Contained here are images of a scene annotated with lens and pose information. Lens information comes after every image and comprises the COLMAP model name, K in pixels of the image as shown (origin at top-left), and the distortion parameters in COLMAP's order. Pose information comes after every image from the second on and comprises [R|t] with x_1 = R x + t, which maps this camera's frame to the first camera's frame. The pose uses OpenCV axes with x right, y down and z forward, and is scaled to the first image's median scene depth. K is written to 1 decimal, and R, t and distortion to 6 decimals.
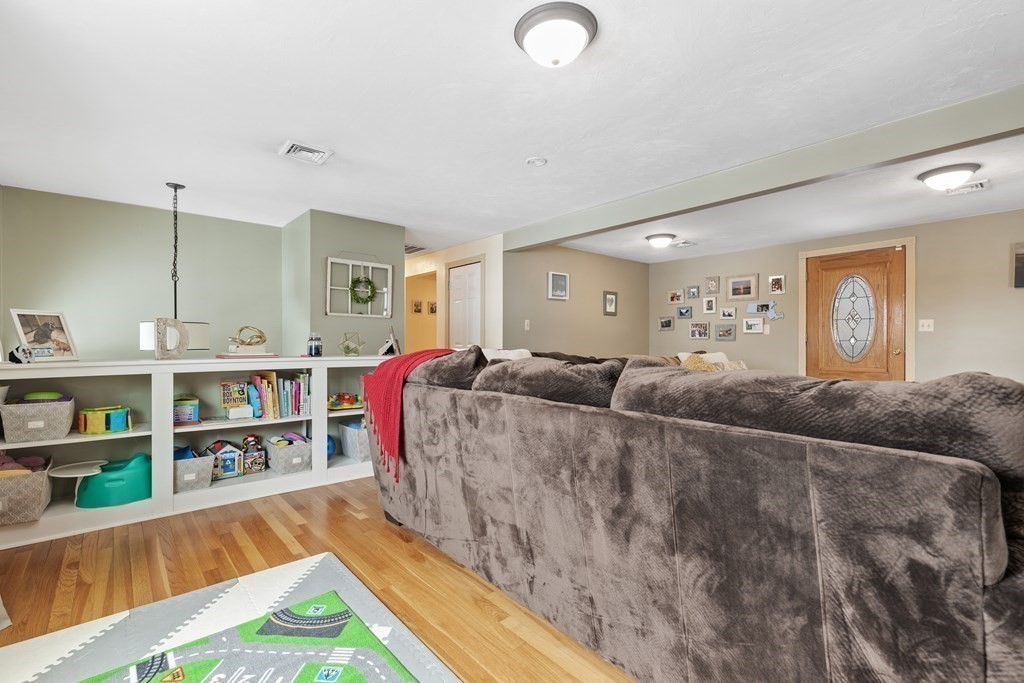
lens RADIAL K [[459.1, 0, 509.4], [0, 459.1, 351.3], [0, 0, 1]] dist [-0.000808, -0.000374]
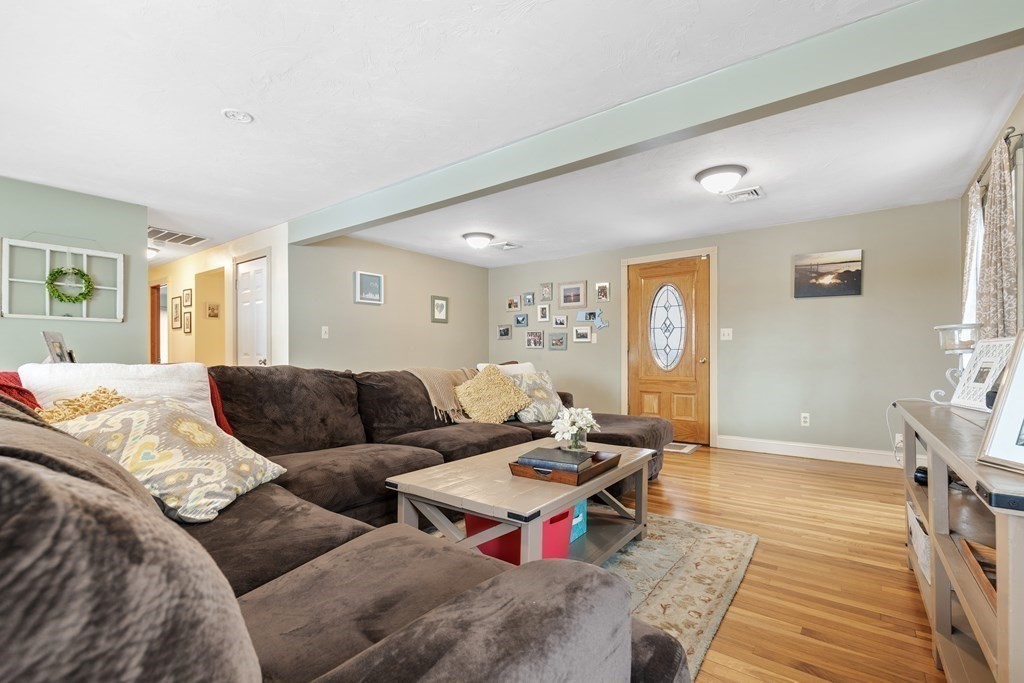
lens RADIAL K [[459.1, 0, 509.4], [0, 459.1, 351.3], [0, 0, 1]] dist [-0.000808, -0.000374]
pose [[0.977950, -0.003988, 0.208799, 0.183678], [0.008283, 0.999772, -0.019696, -0.002398], [-0.208673, 0.020991, 0.977760, 0.091169]]
